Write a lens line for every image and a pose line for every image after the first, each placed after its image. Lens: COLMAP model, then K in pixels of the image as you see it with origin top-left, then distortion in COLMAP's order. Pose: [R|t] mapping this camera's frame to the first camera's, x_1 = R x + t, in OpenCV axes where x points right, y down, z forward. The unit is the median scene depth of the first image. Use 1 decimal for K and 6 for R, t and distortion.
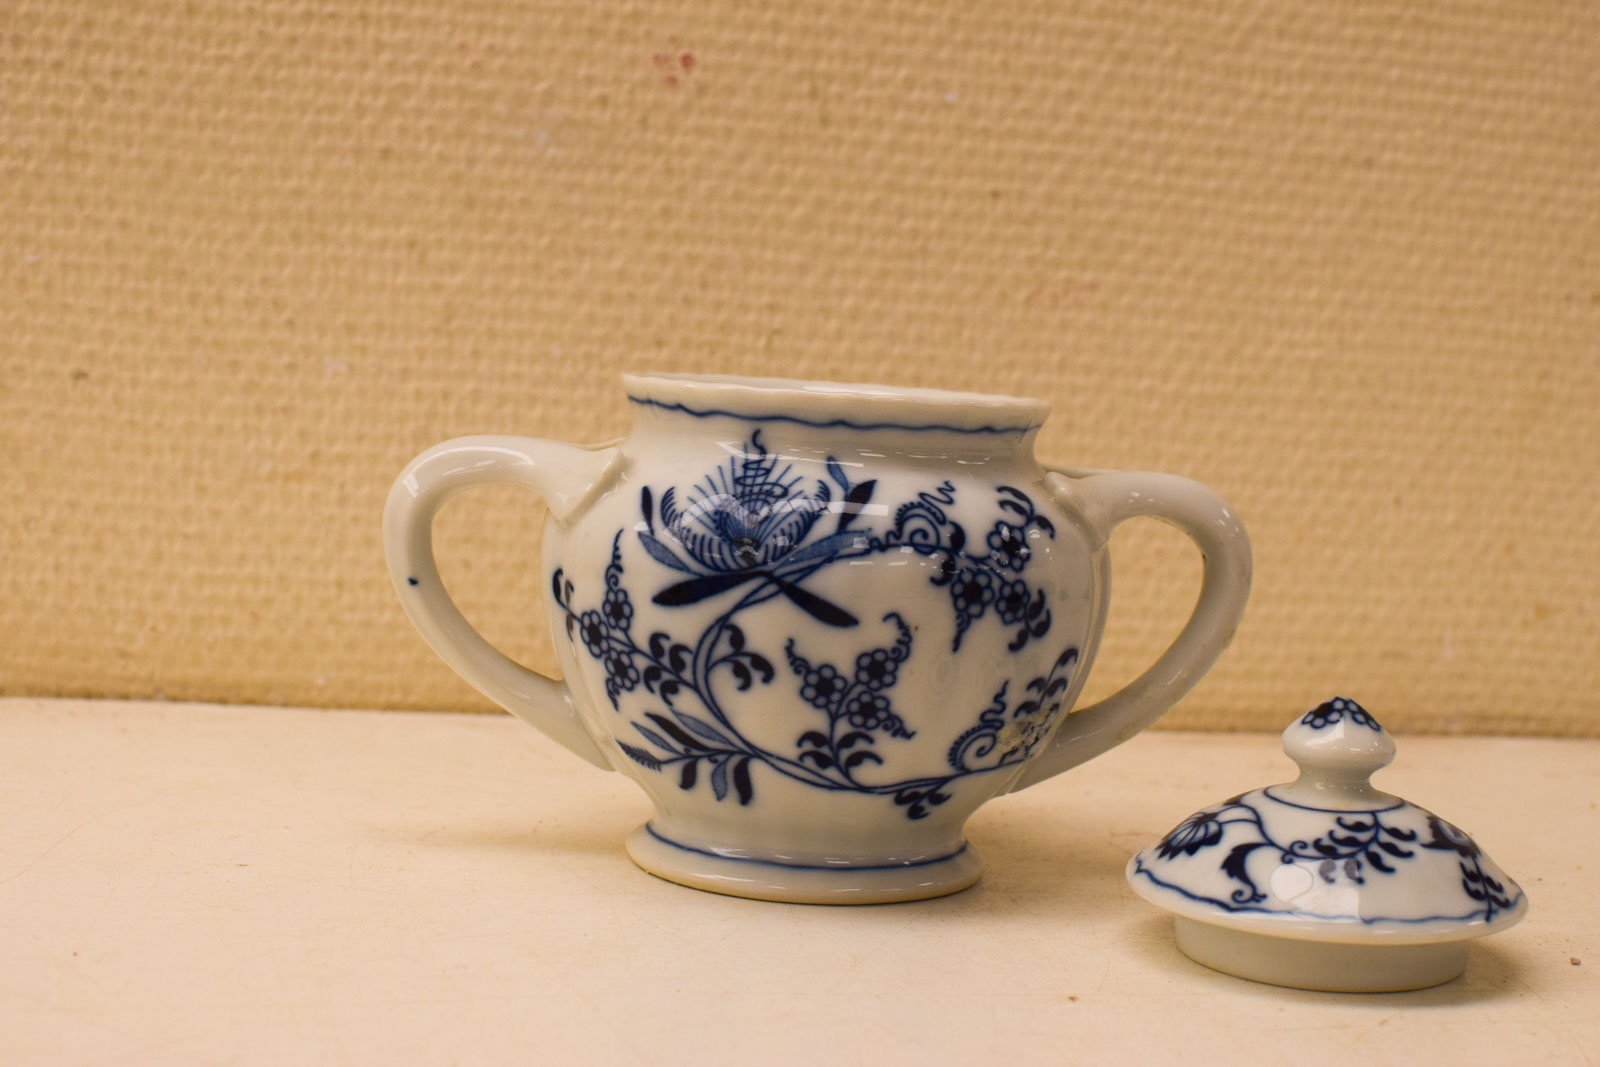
lens RADIAL K [[2436.0, 0, 812.6], [0, 2436.0, 502.4], [0, 0, 1]] dist [-0.181440, 0.000000]
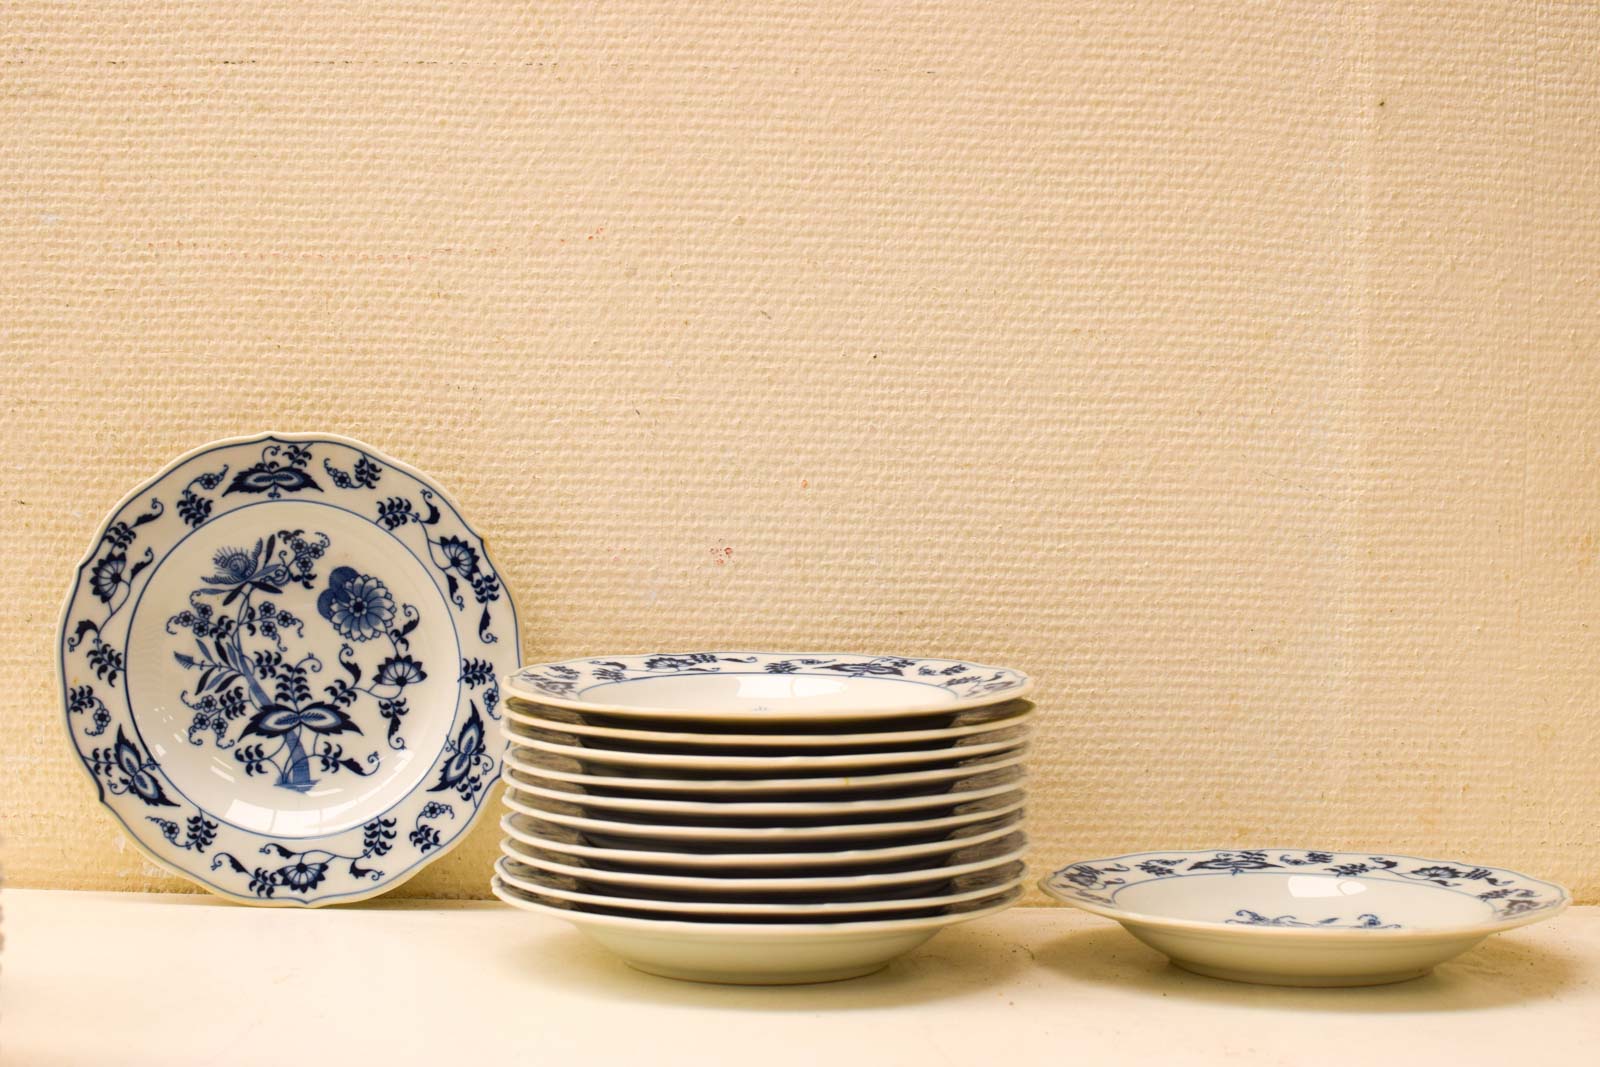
lens RADIAL K [[2436.0, 0, 808.5], [0, 2436.0, 532.7], [0, 0, 1]] dist [-0.181440, 0.000000]
pose [[0.987597, -0.040097, -0.151806, 0.298584], [0.029143, 0.996854, -0.073705, -0.055529], [0.154284, 0.068367, 0.985658, -0.859446]]
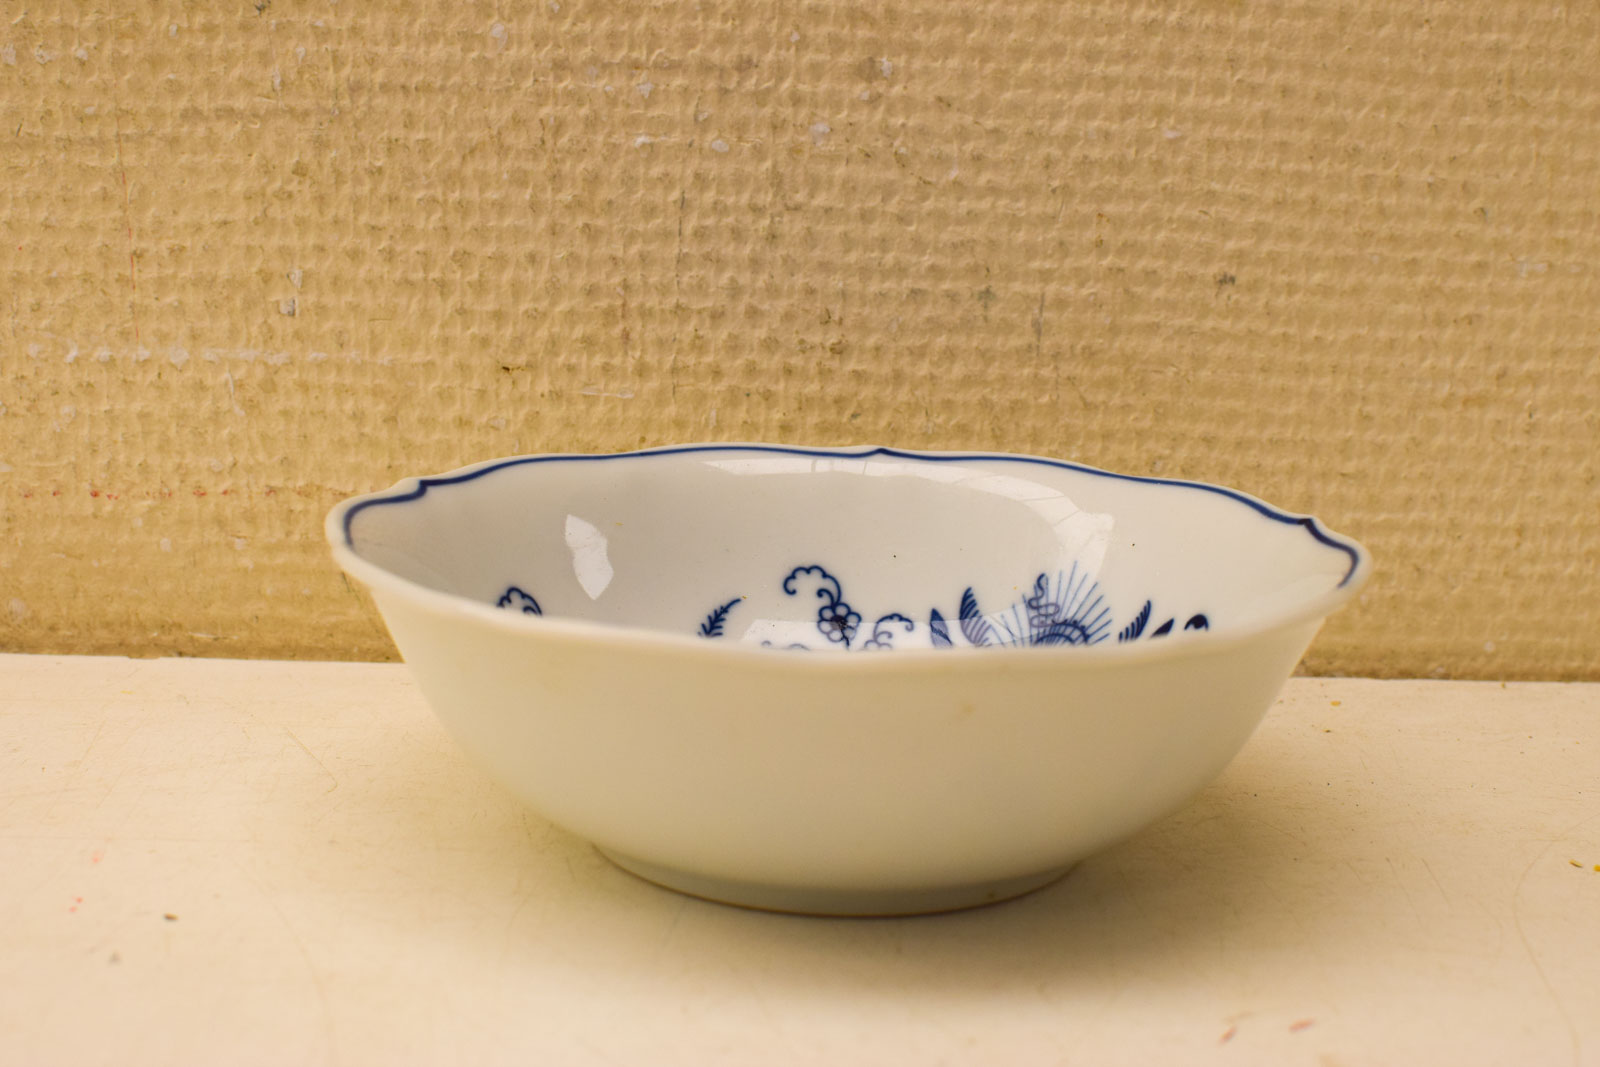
lens RADIAL K [[2436.0, 0, 801.4], [0, 2436.0, 509.4], [0, 0, 1]] dist [-0.181440, 0.000000]
pose [[0.991610, -0.002251, -0.129248, -0.334829], [0.015800, 0.994462, 0.103906, -0.061806], [0.128298, -0.105077, 0.986153, 0.174350]]
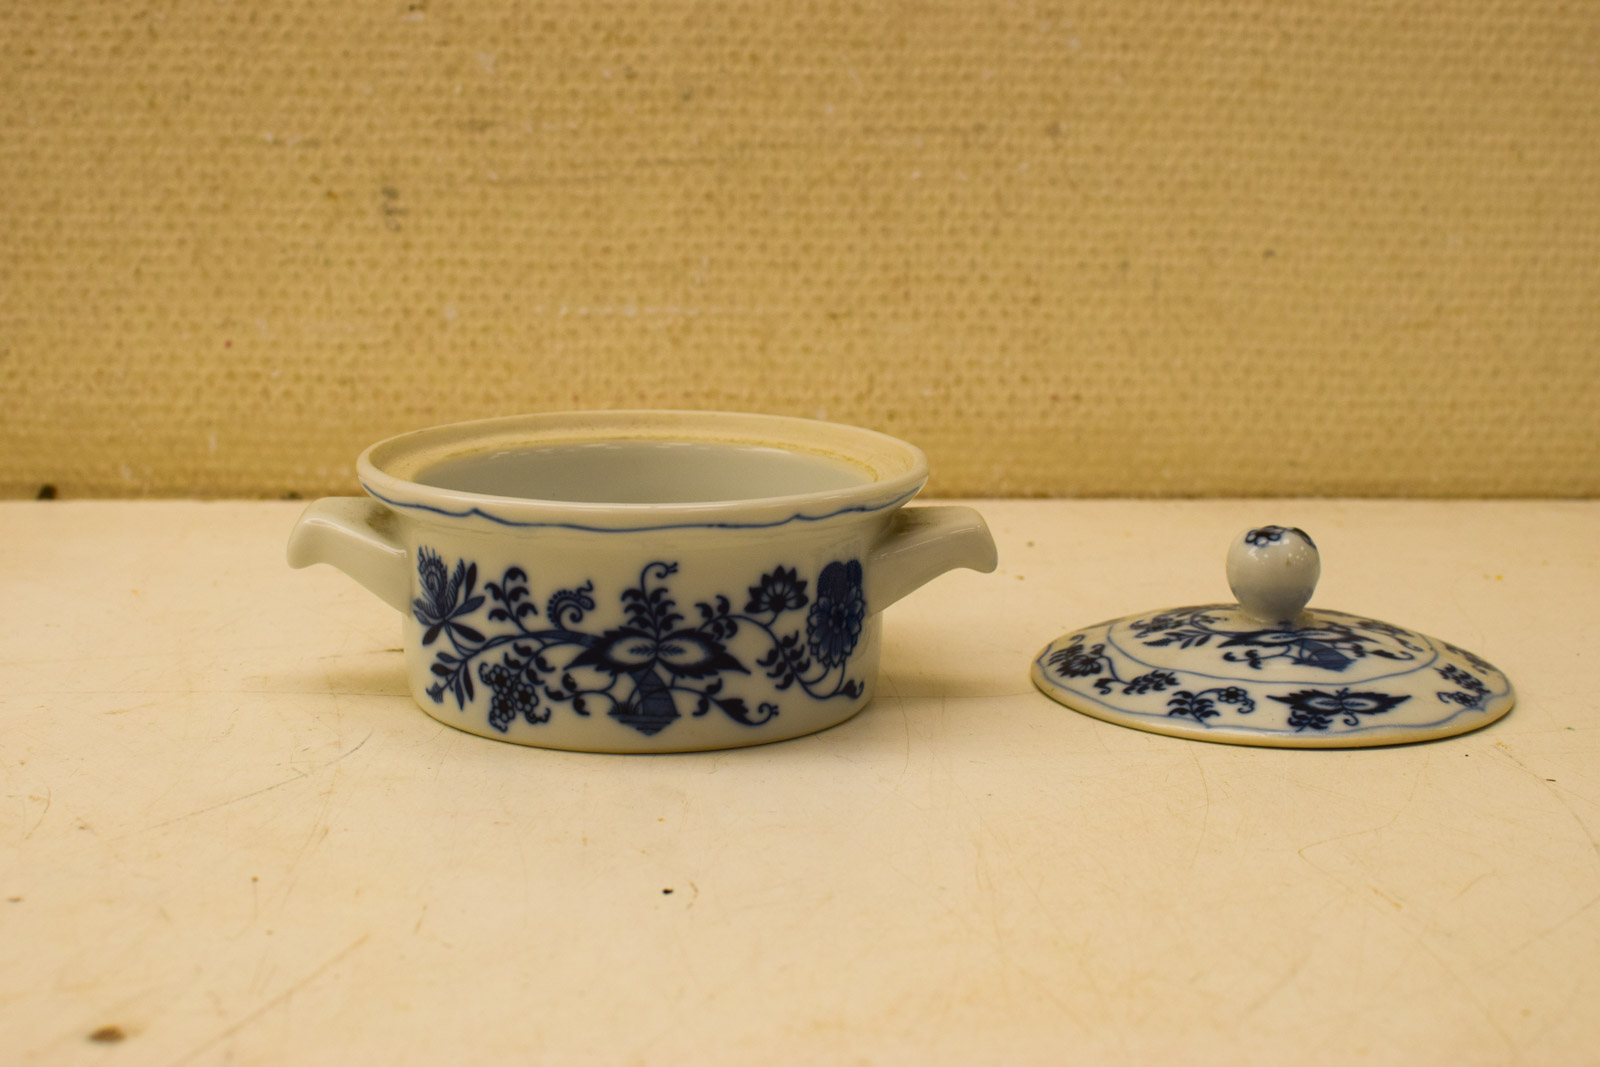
lens RADIAL K [[2436.0, 0, 794.1], [0, 2436.0, 542.2], [0, 0, 1]] dist [-0.181440, 0.000000]
pose [[0.992912, -0.024249, -0.116356, -0.405114], [0.037973, 0.992379, 0.117226, -0.059662], [0.112627, -0.120813, 0.986265, -0.341023]]
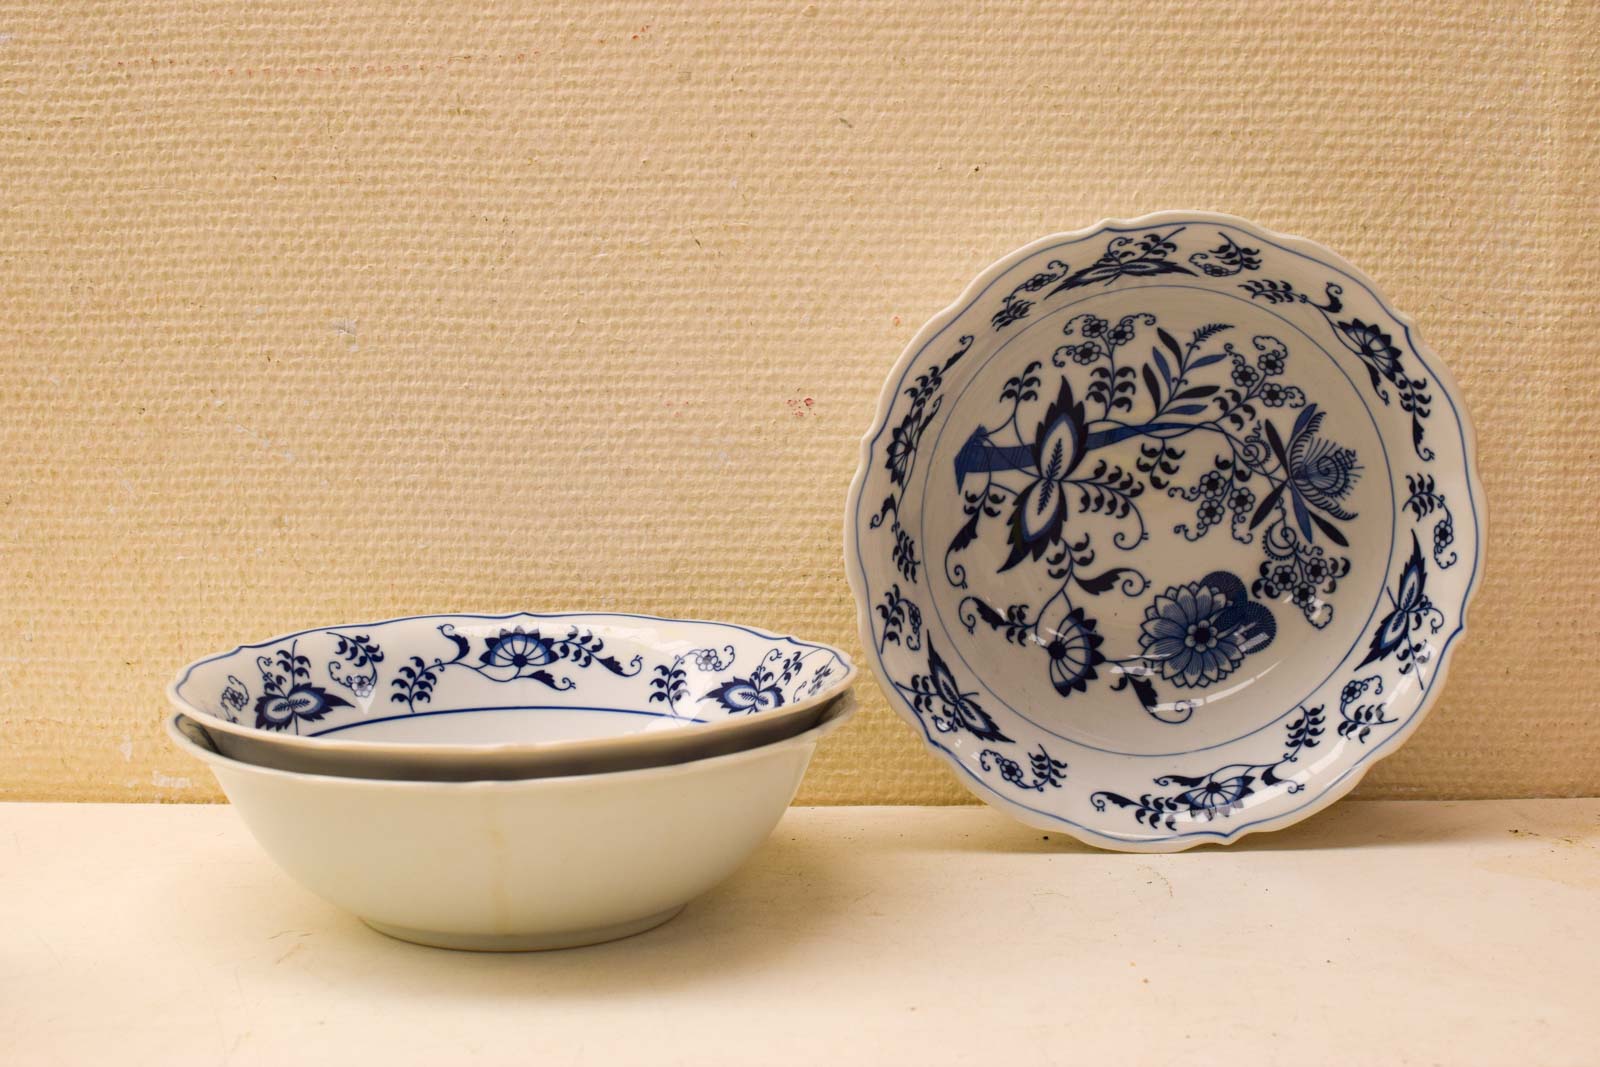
lens RADIAL K [[2436.0, 0, 798.7], [0, 2436.0, 526.9], [0, 0, 1]] dist [-0.181440, 0.000000]
pose [[0.976125, -0.038188, -0.213826, 0.284184], [0.050312, 0.997402, 0.051546, -0.184165], [0.211302, -0.061074, 0.975511, -0.580957]]
